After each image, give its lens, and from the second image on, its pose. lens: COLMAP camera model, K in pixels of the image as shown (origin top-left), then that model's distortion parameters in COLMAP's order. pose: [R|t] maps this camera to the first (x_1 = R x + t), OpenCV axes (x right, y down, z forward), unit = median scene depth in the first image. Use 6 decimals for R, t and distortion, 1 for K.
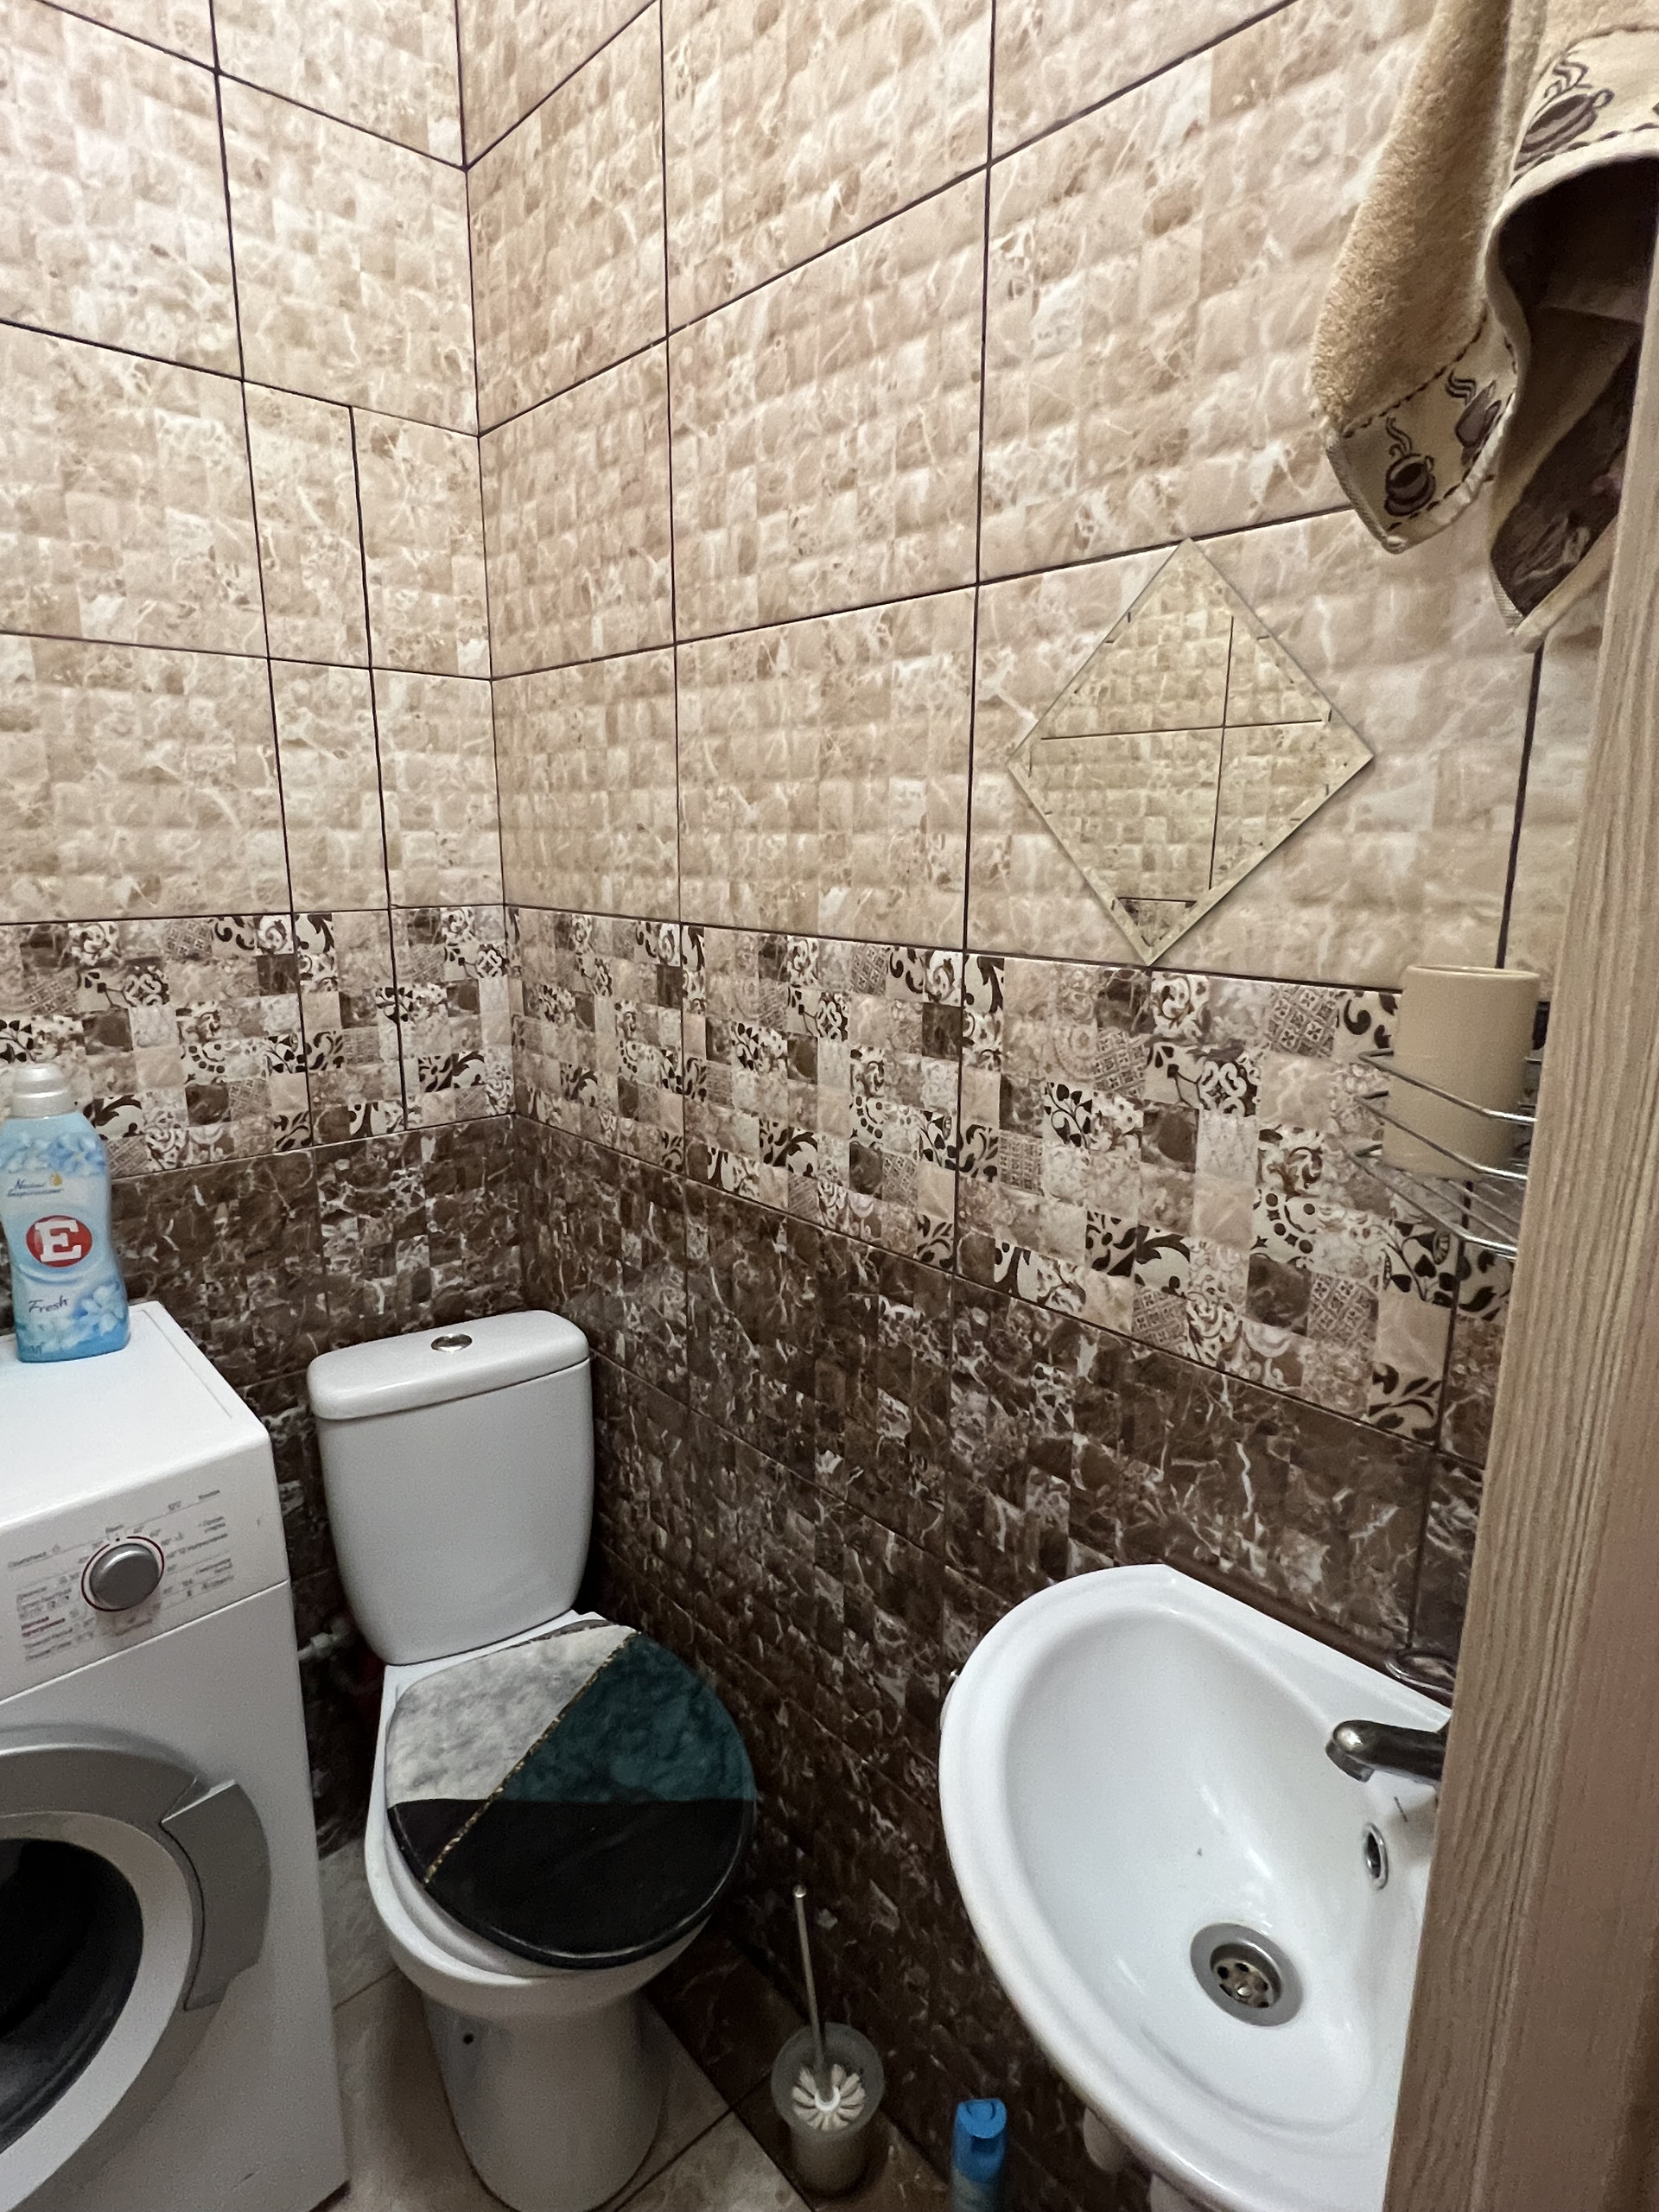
lens RADIAL K [[1190.9, 0, 838.1], [0, 1190.9, 1109.5], [0, 0, 1]] dist [-0.002187, -0.000275]
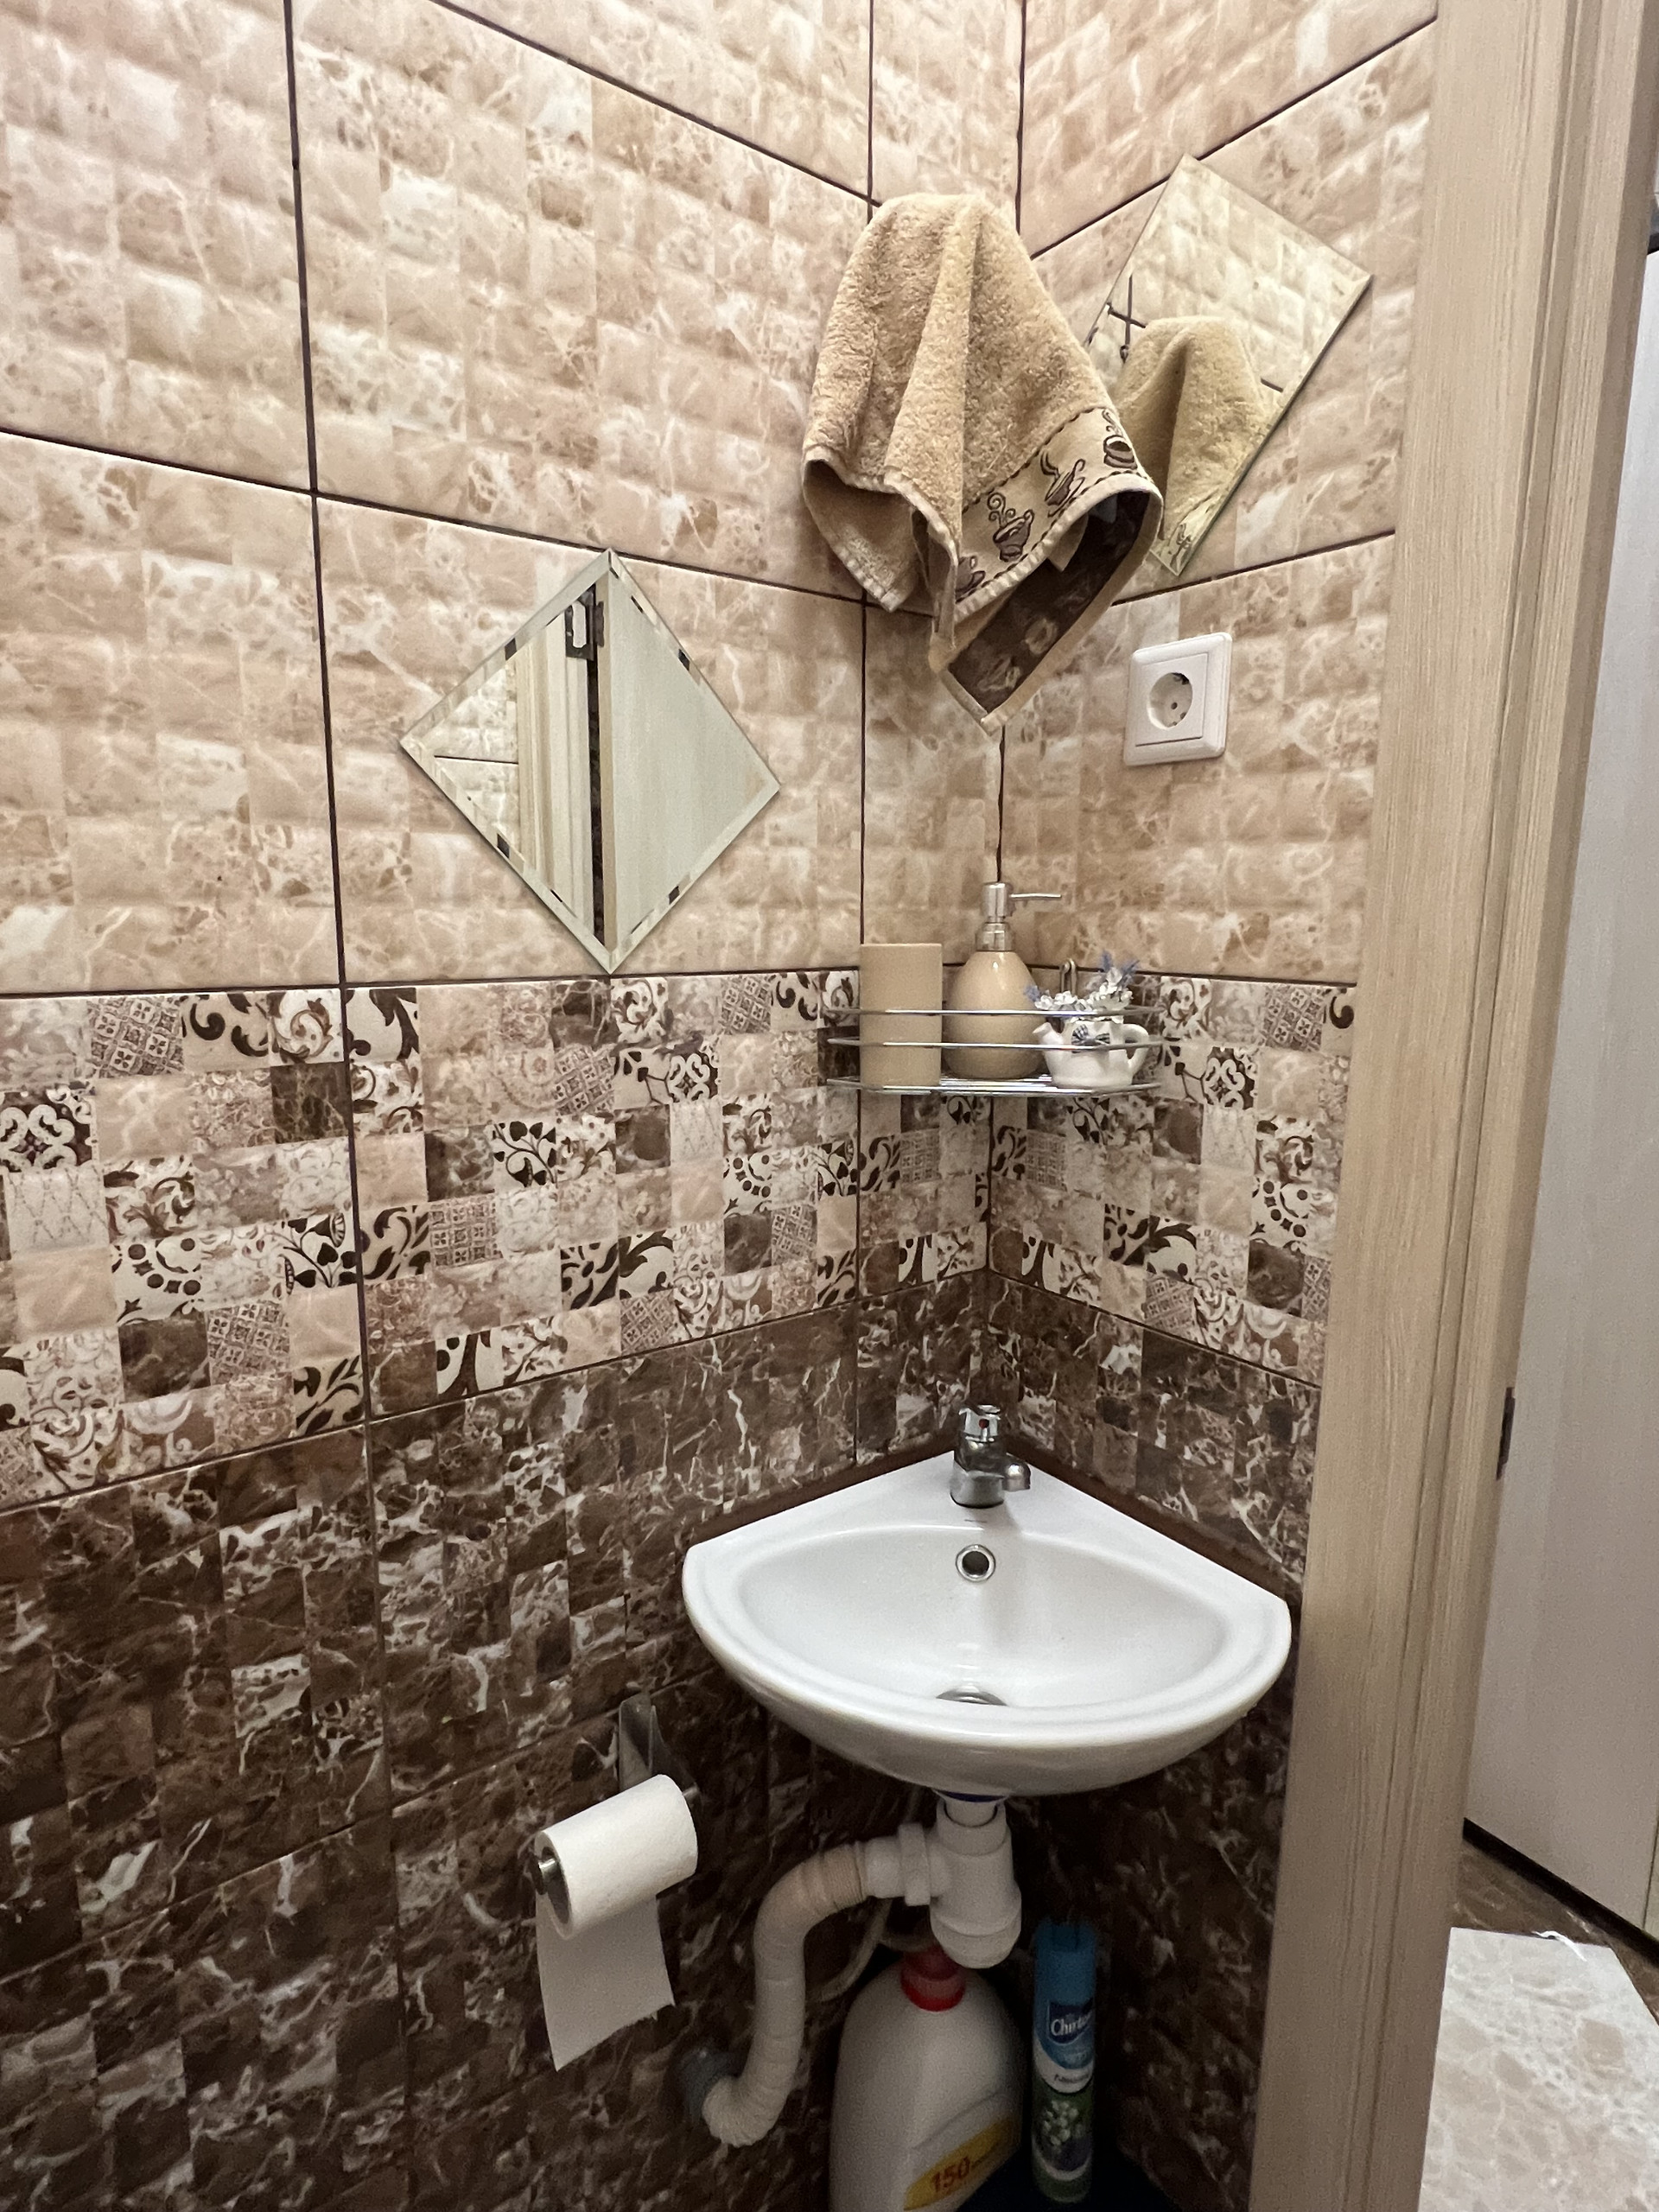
lens RADIAL K [[1190.9, 0, 830.3], [0, 1190.9, 1115.9], [0, 0, 1]] dist [-0.002187, -0.000275]
pose [[0.075664, -0.174064, 0.981823, -0.577126], [0.215159, 0.964300, 0.154376, -0.097529], [-0.973644, 0.199567, 0.110414, 0.598522]]
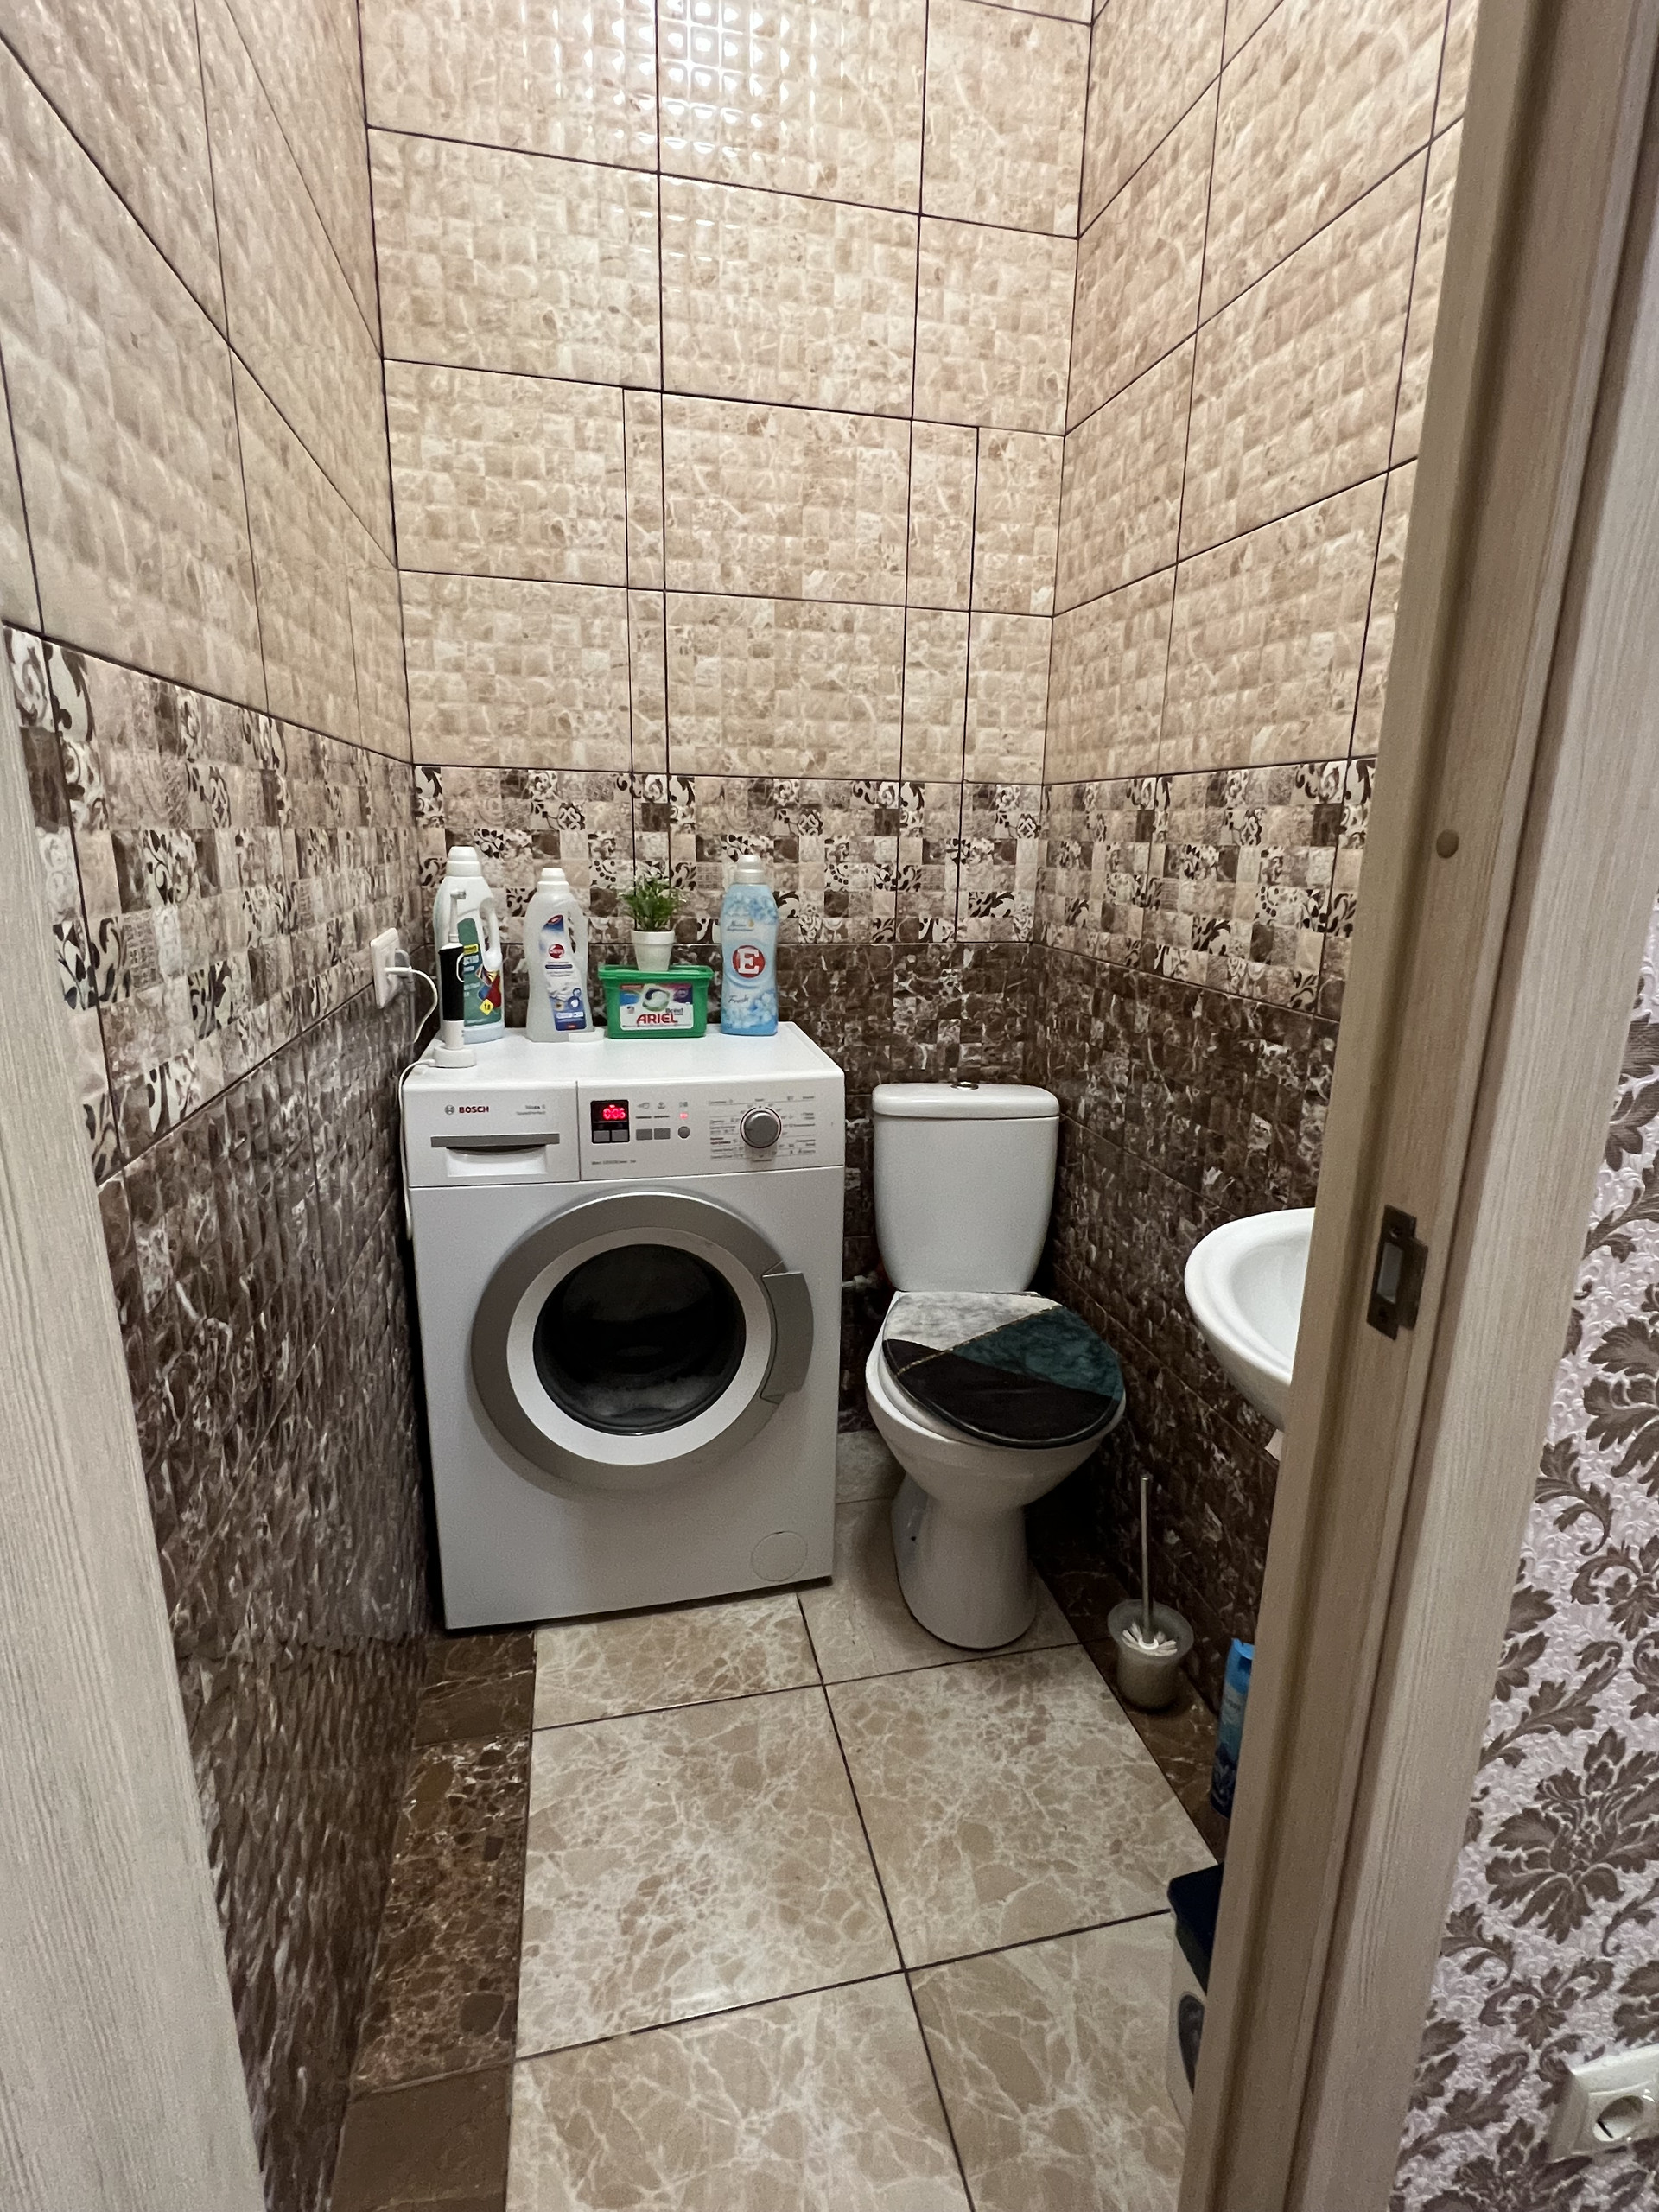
lens RADIAL K [[1071.8, 0, 824.7], [0, 1071.8, 1113.4], [0, 0, 1]] dist [-0.000967, 0.000291]
pose [[0.871681, 0.130703, -0.472323, 0.199457], [-0.118467, 0.991394, 0.055710, 0.245425], [0.475539, 0.007393, 0.879663, -0.305437]]
